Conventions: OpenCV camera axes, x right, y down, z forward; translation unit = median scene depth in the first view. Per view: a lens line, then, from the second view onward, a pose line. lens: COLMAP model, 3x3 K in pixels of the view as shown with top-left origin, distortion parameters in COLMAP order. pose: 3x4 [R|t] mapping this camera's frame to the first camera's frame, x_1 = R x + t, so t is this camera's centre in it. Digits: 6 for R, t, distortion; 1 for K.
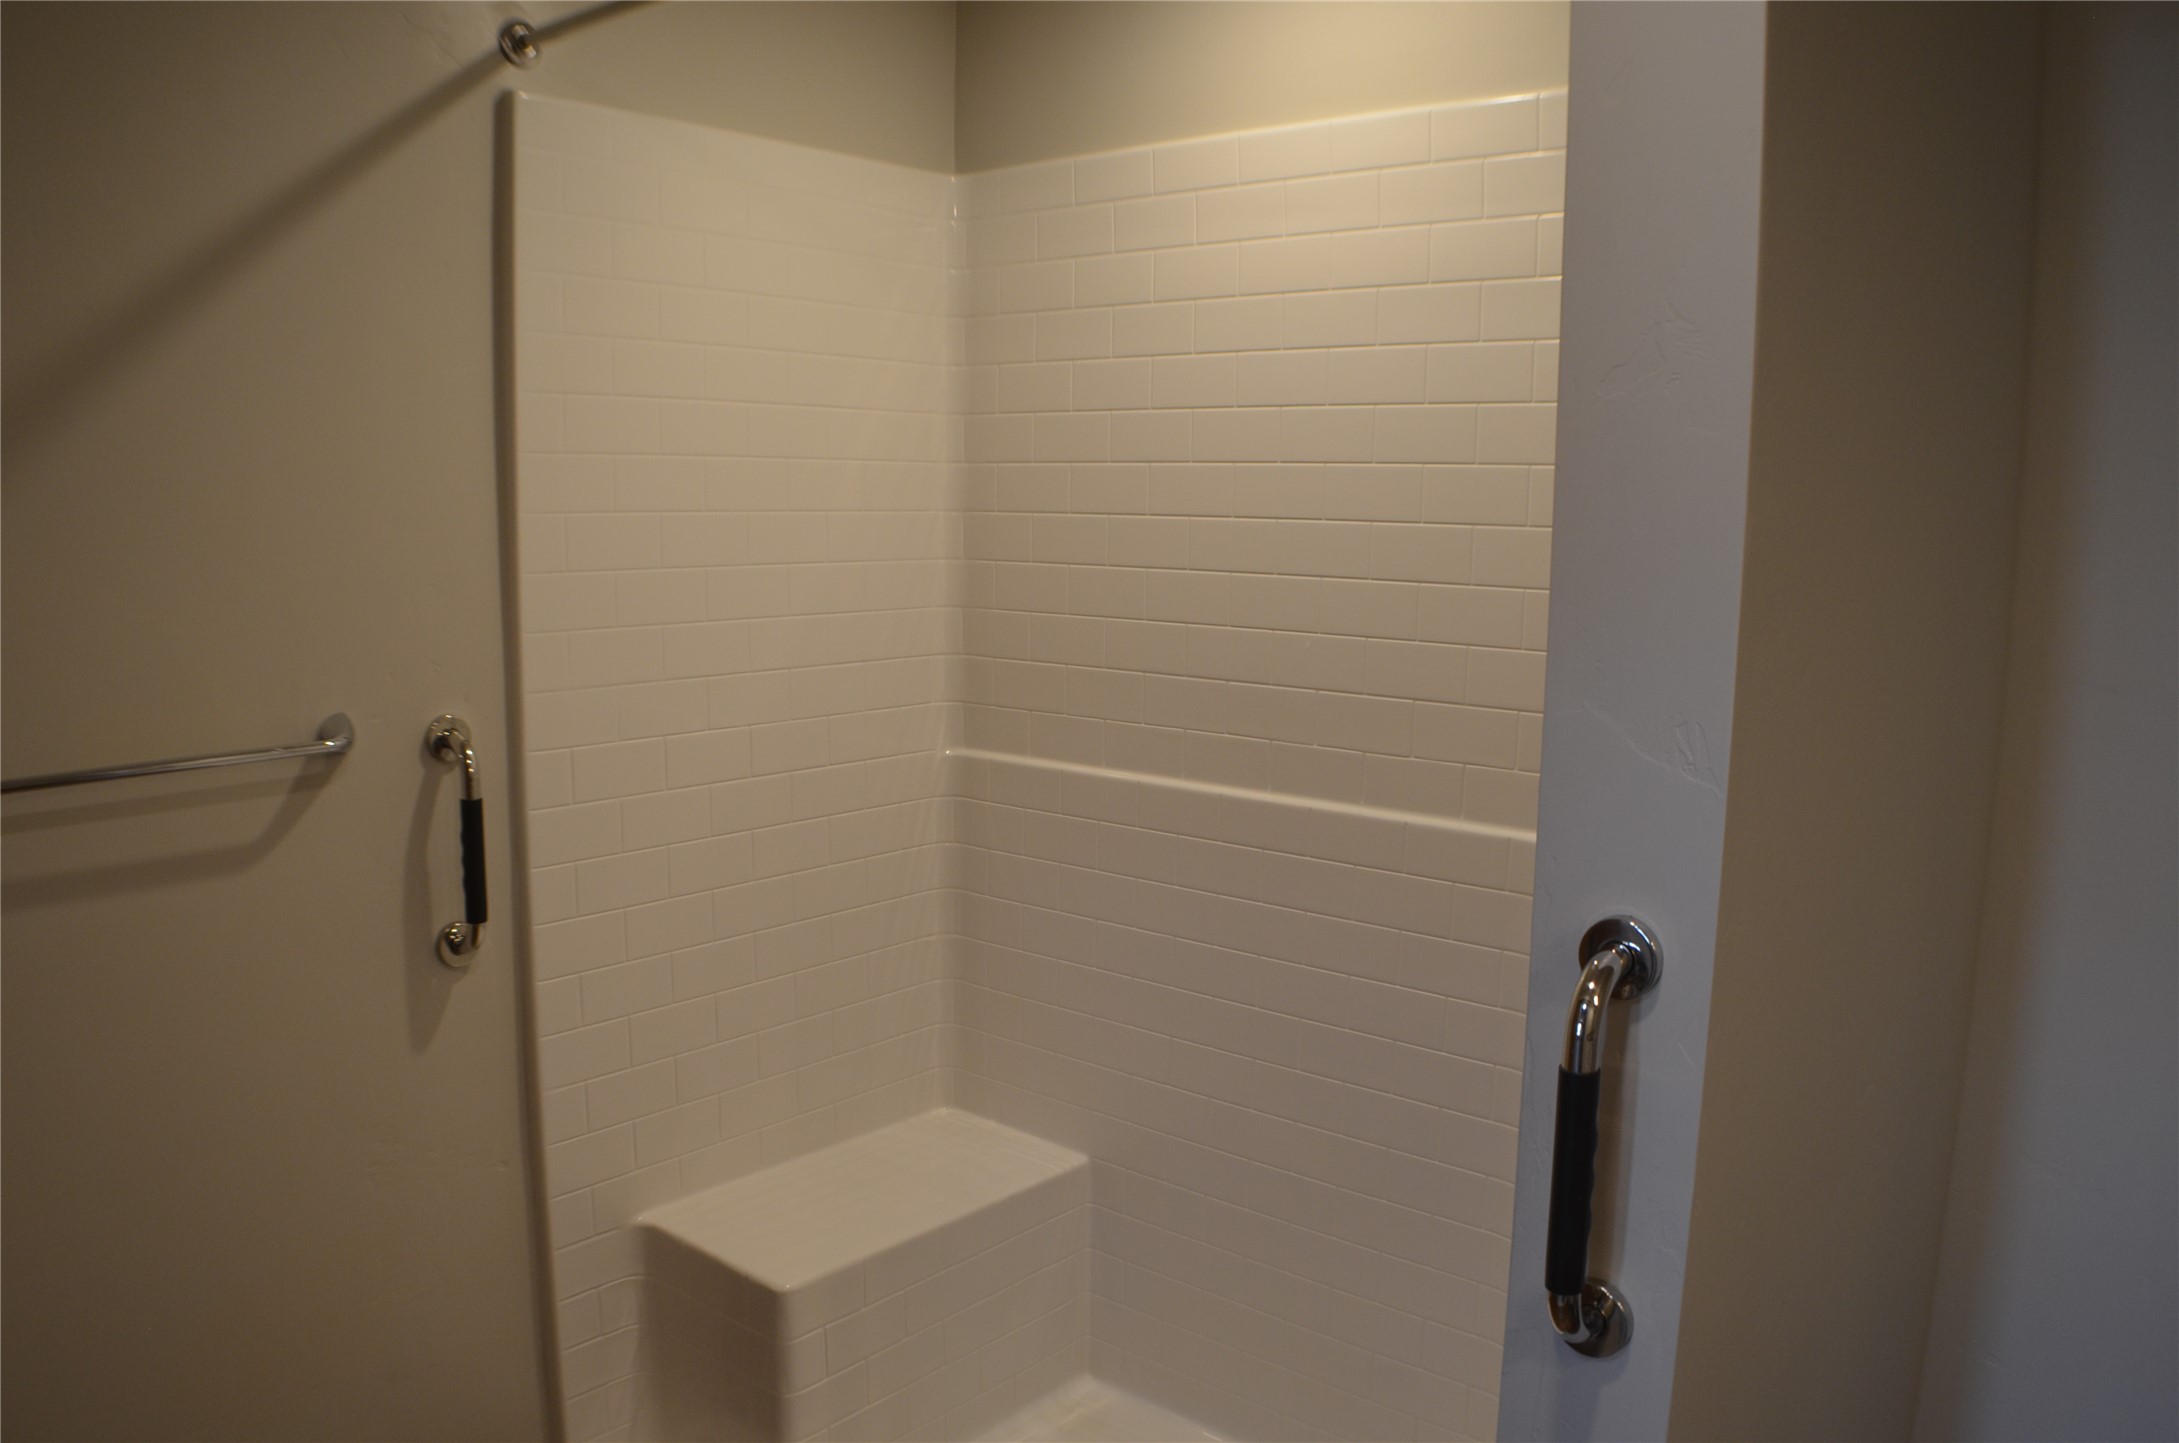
lens RADIAL K [[1747.3, 0, 1073.3], [0, 1747.3, 737.9], [0, 0, 1]] dist [-0.146992, 0.013677]
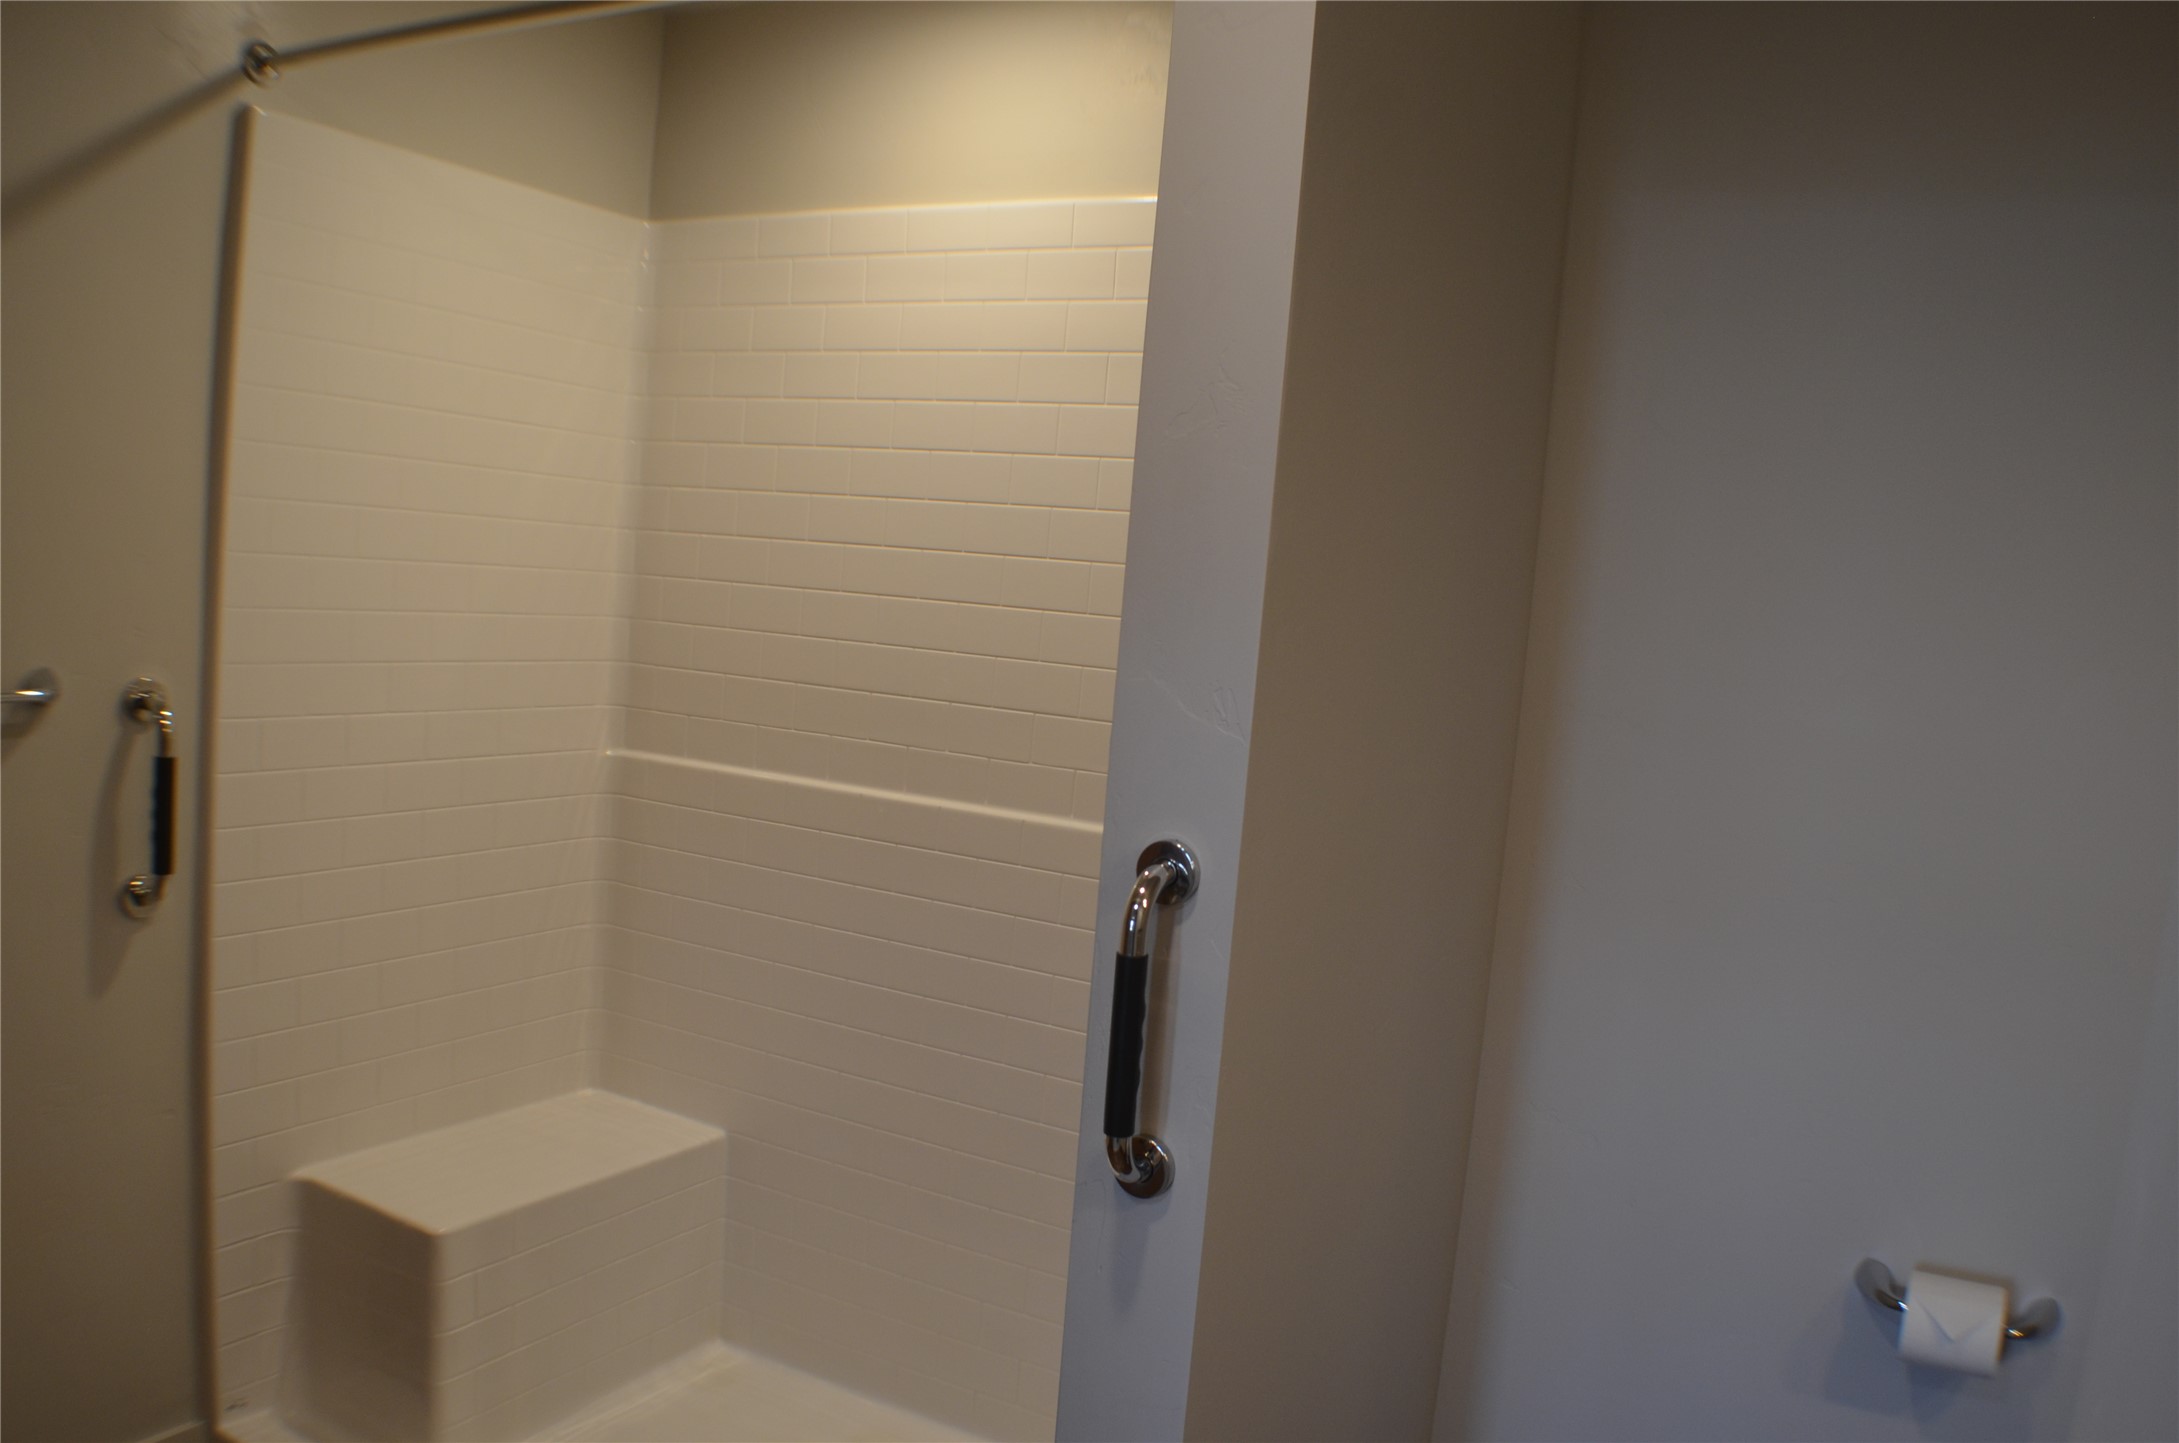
lens RADIAL K [[1747.3, 0, 1101.0], [0, 1747.3, 722.0], [0, 0, 1]] dist [-0.146992, 0.013677]
pose [[0.975508, 0.049279, 0.214374, -0.006714], [-0.039036, 0.997897, -0.051755, 0.041529], [-0.216474, 0.042119, 0.975379, -0.127063]]
